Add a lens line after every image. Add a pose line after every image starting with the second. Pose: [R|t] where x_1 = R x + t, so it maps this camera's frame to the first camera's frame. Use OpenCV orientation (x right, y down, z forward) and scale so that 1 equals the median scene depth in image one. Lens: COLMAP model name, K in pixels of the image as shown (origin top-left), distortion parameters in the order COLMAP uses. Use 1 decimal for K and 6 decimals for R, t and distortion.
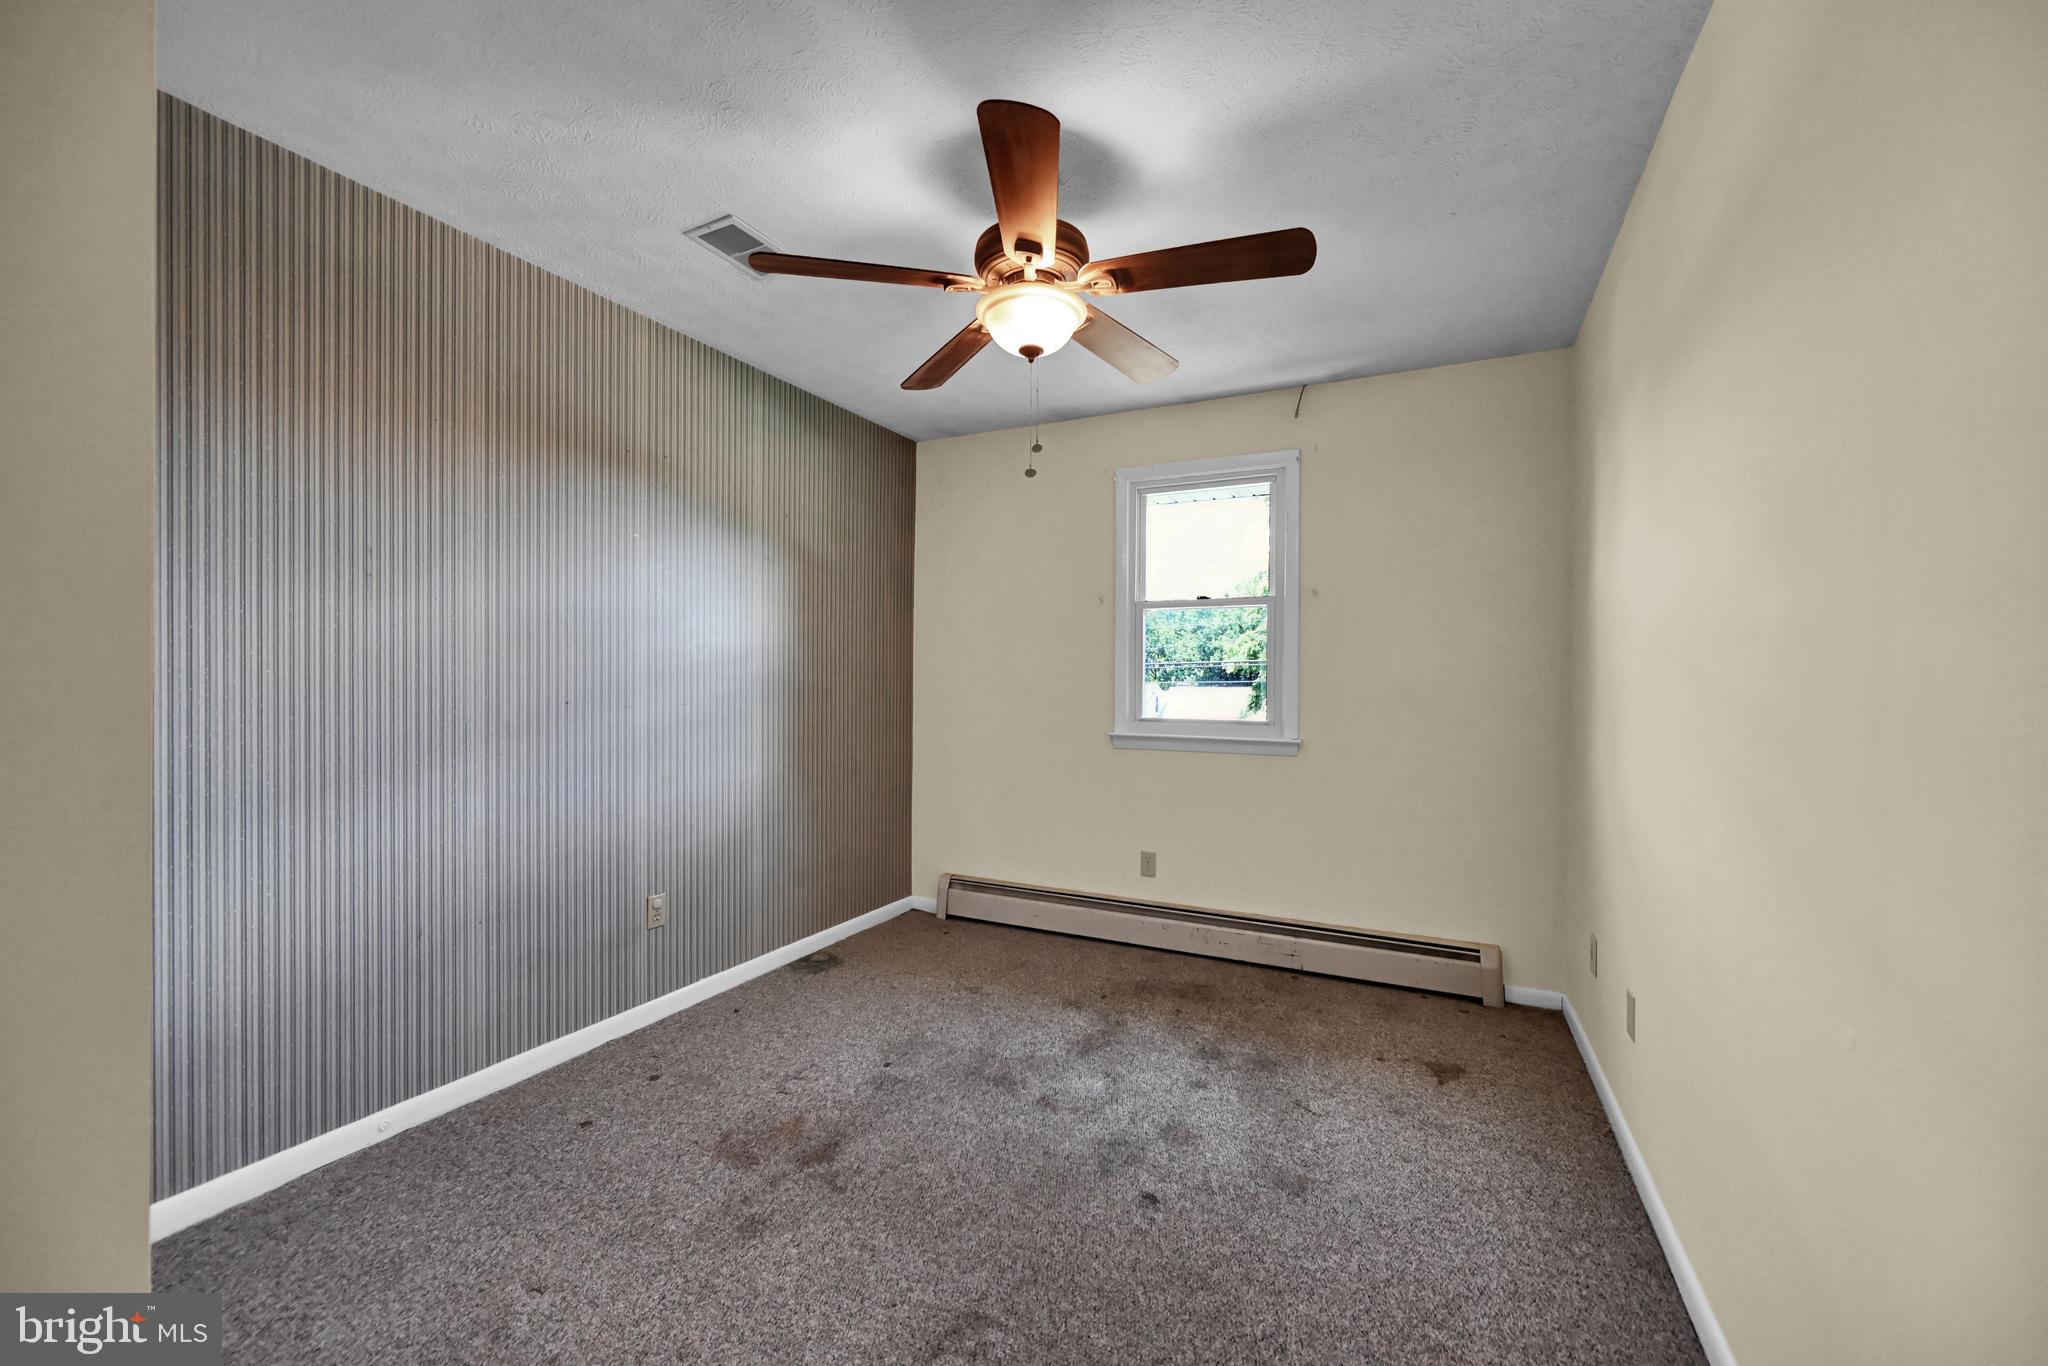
lens RADIAL K [[812.3, 0, 1025.6], [0, 812.3, 684.8], [0, 0, 1]] dist [0.007806, 0.000250]
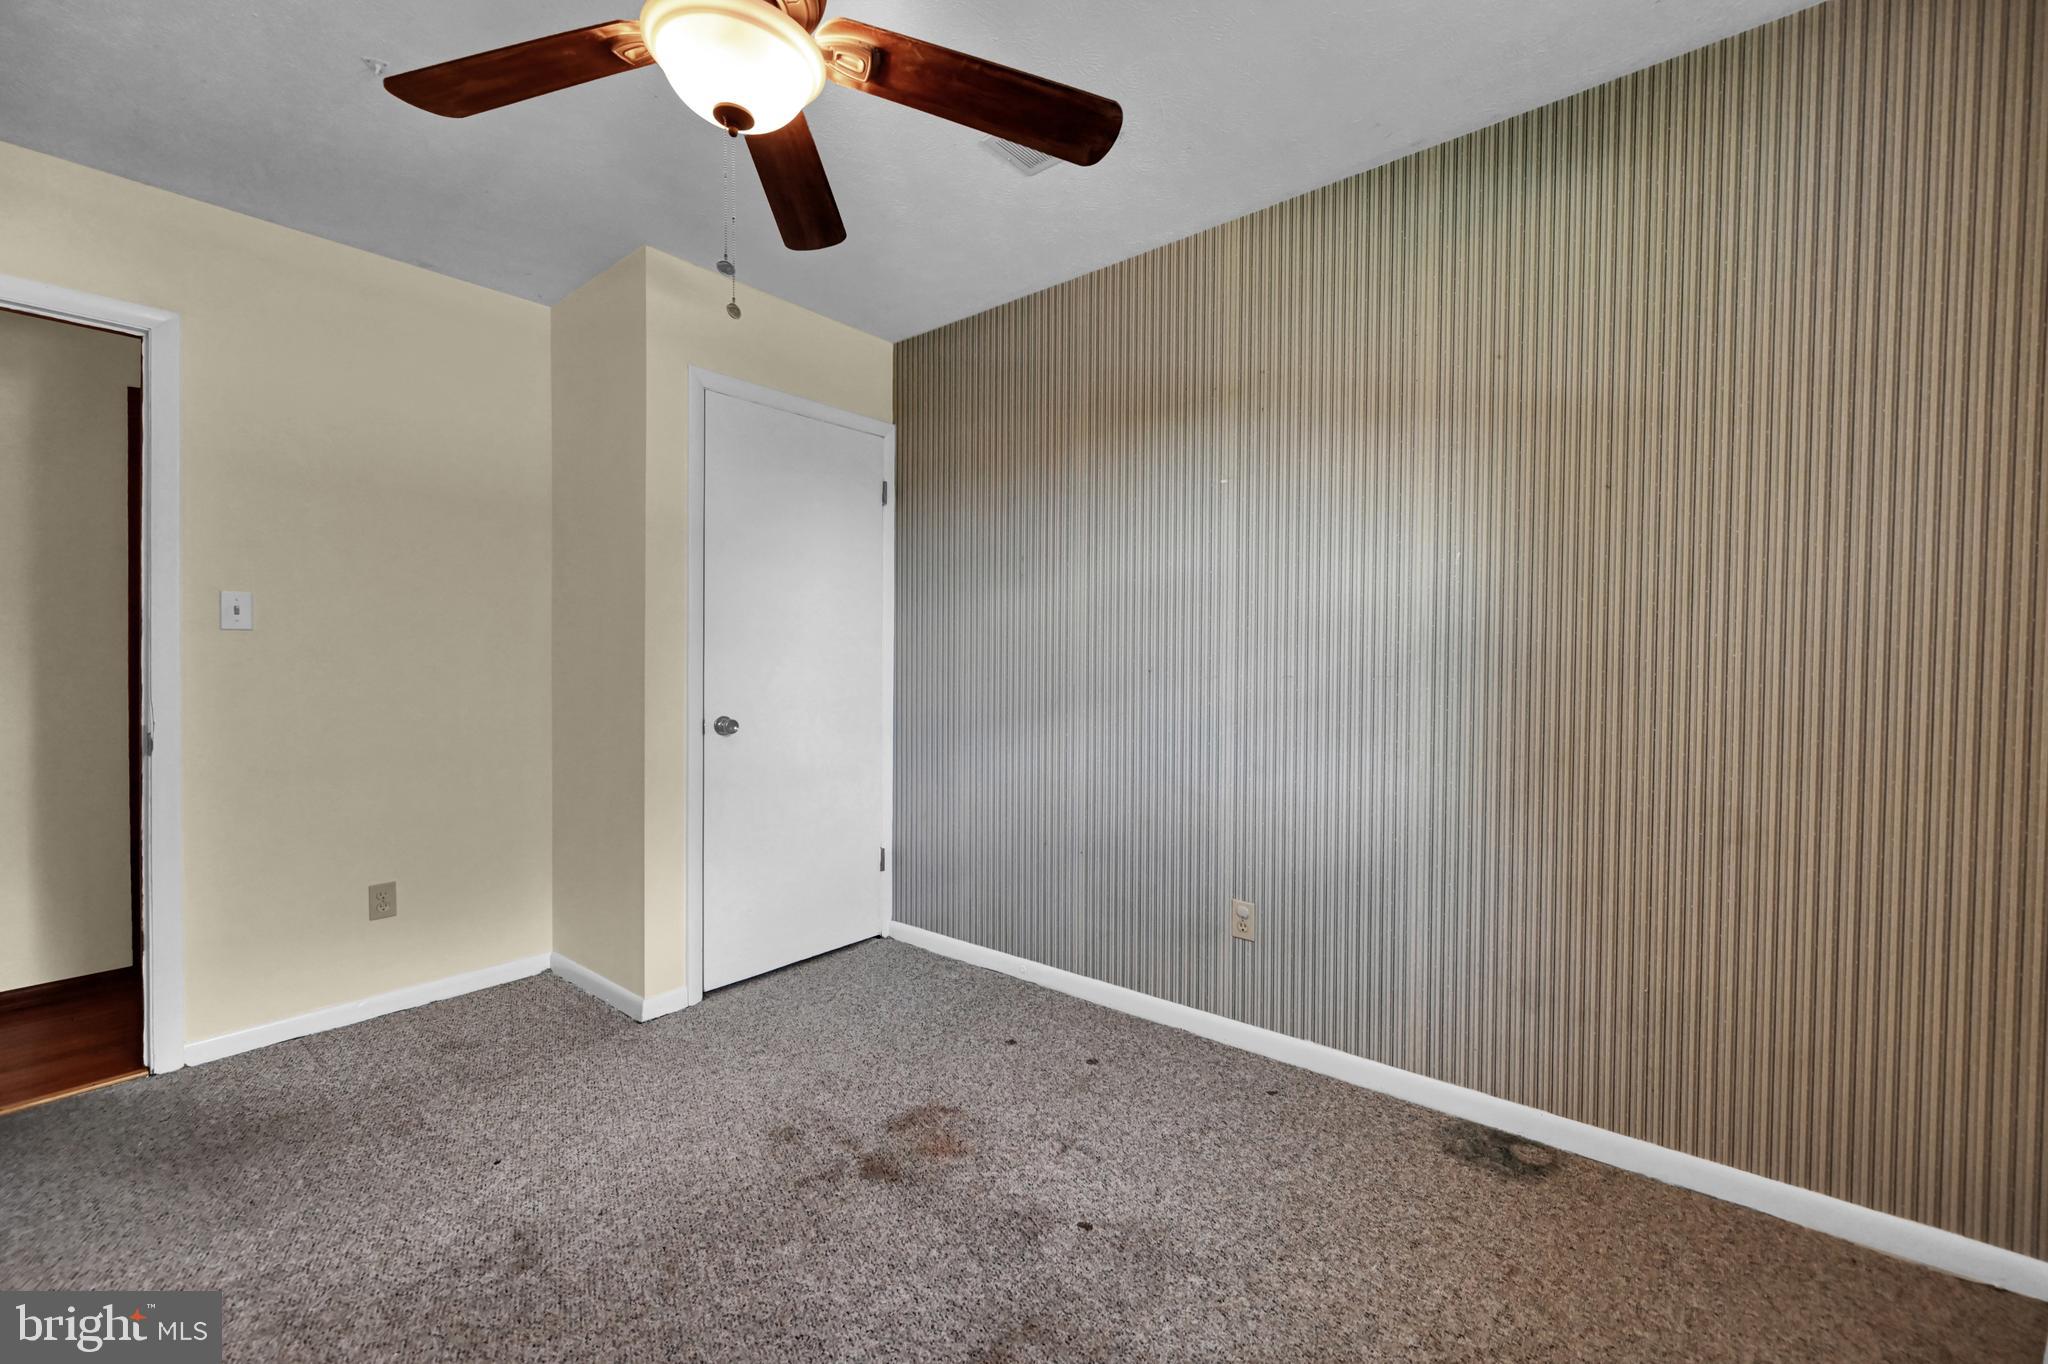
lens RADIAL K [[812.3, 0, 1025.0], [0, 812.3, 681.8], [0, 0, 1]] dist [0.007806, 0.000250]
pose [[-0.210383, 0.021751, -0.977377, 0.431072], [-0.002411, 0.999738, 0.022768, 0.012186], [0.977616, 0.007146, -0.210275, 0.992011]]
